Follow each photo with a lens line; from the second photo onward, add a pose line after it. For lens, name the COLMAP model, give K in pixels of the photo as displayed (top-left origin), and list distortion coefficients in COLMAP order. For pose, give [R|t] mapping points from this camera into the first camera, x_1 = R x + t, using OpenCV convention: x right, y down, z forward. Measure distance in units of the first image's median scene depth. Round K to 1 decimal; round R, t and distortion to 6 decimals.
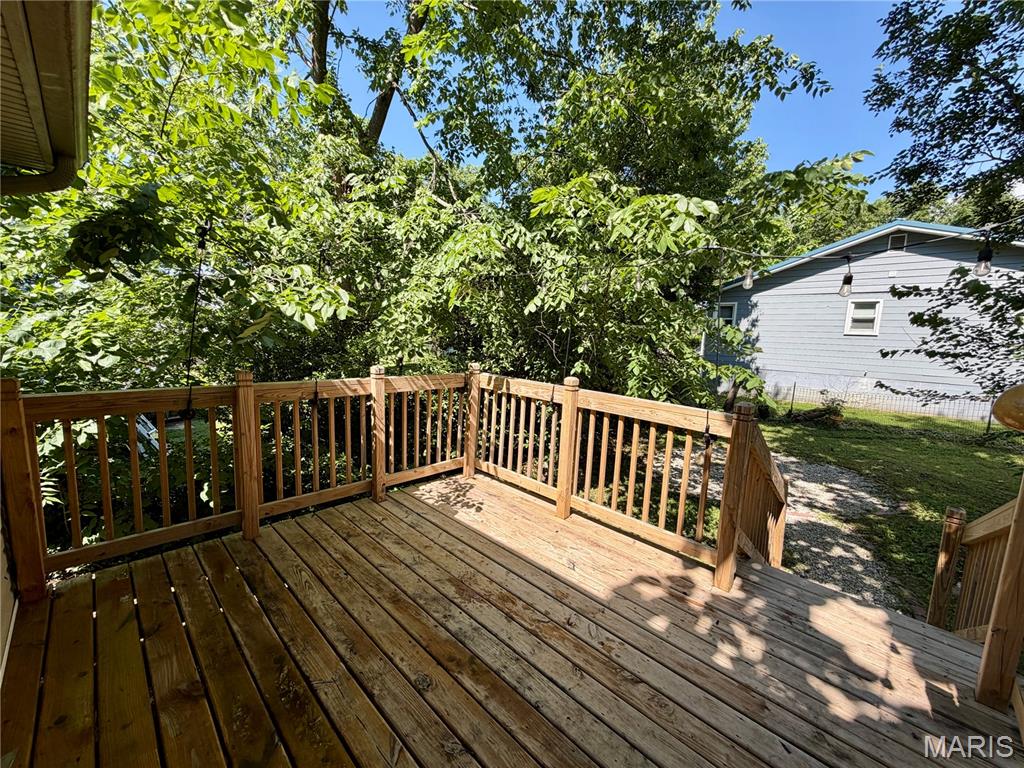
lens RADIAL K [[408.7, 0, 507.0], [0, 408.7, 384.5], [0, 0, 1]] dist [-0.000664, -0.000968]
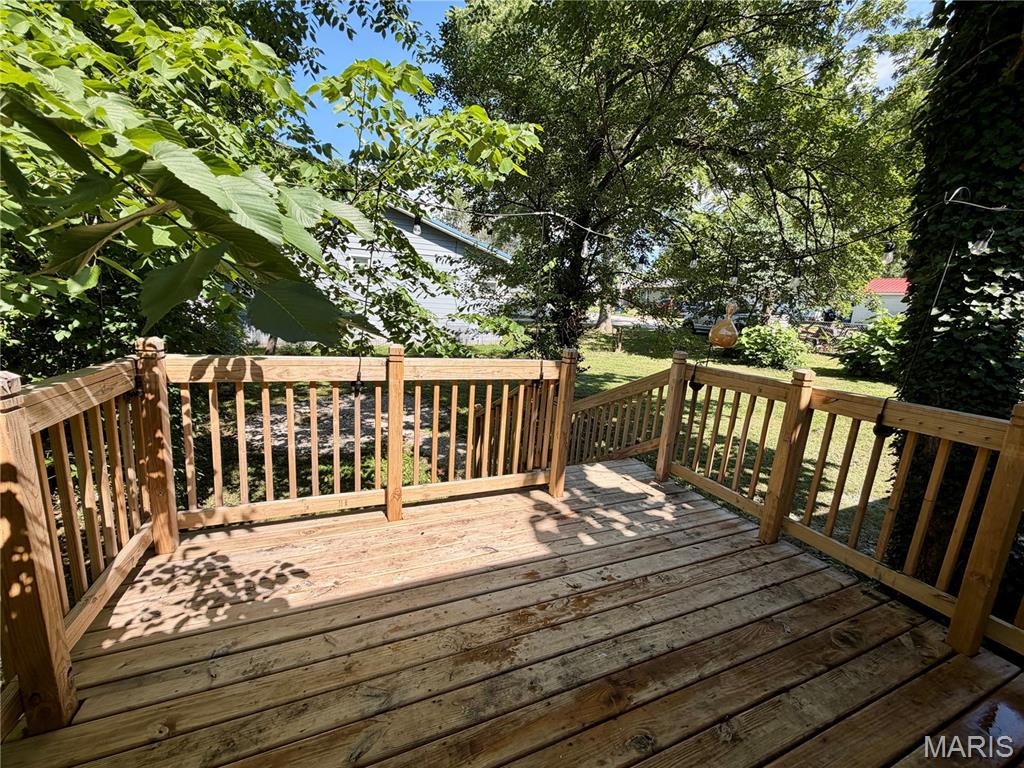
lens RADIAL K [[408.7, 0, 508.5], [0, 408.7, 384.8], [0, 0, 1]] dist [-0.000664, -0.000968]
pose [[0.379038, -0.197687, 0.904019, -0.632085], [0.076726, 0.980265, 0.182191, -0.087754], [-0.922195, 0.000305, 0.386726, 0.664386]]
